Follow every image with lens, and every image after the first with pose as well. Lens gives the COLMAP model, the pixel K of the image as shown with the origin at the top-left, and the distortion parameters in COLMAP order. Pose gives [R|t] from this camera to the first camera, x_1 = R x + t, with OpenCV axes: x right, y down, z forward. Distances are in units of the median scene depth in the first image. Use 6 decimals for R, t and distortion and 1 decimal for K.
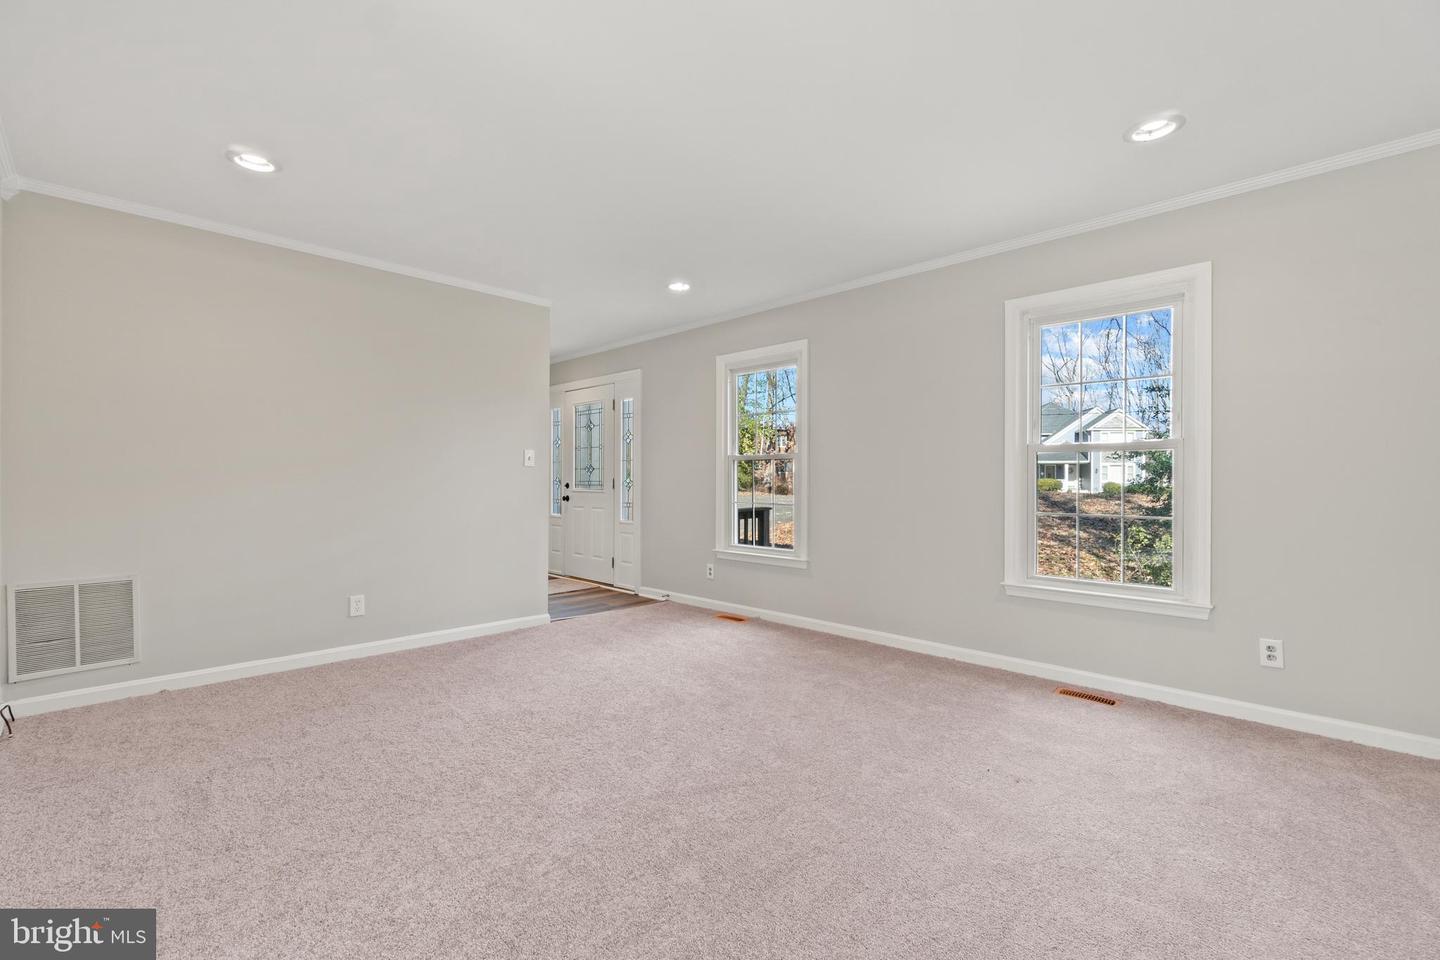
lens RADIAL K [[624.4, 0, 715.9], [0, 624.4, 480.5], [0, 0, 1]] dist [-0.003140, 0.000251]
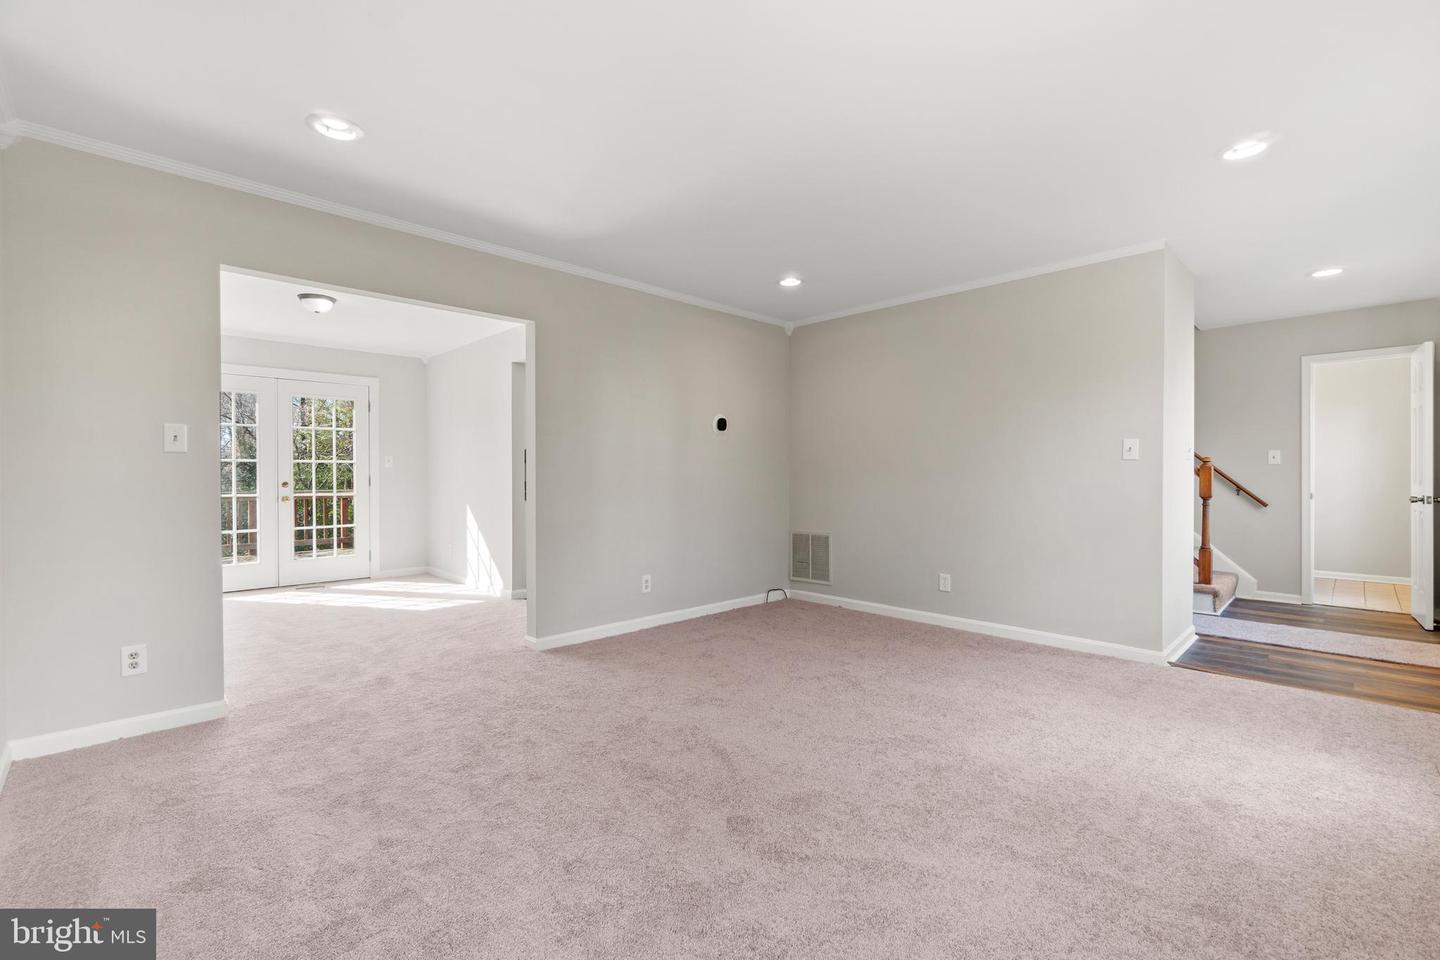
lens RADIAL K [[624.4, 0, 724.4], [0, 624.4, 477.7], [0, 0, 1]] dist [-0.003140, 0.000251]
pose [[-0.027319, 0.002683, -0.999623, 0.751889], [0.003043, 0.999992, 0.002601, -0.007778], [0.999622, -0.002971, -0.027327, 0.704914]]
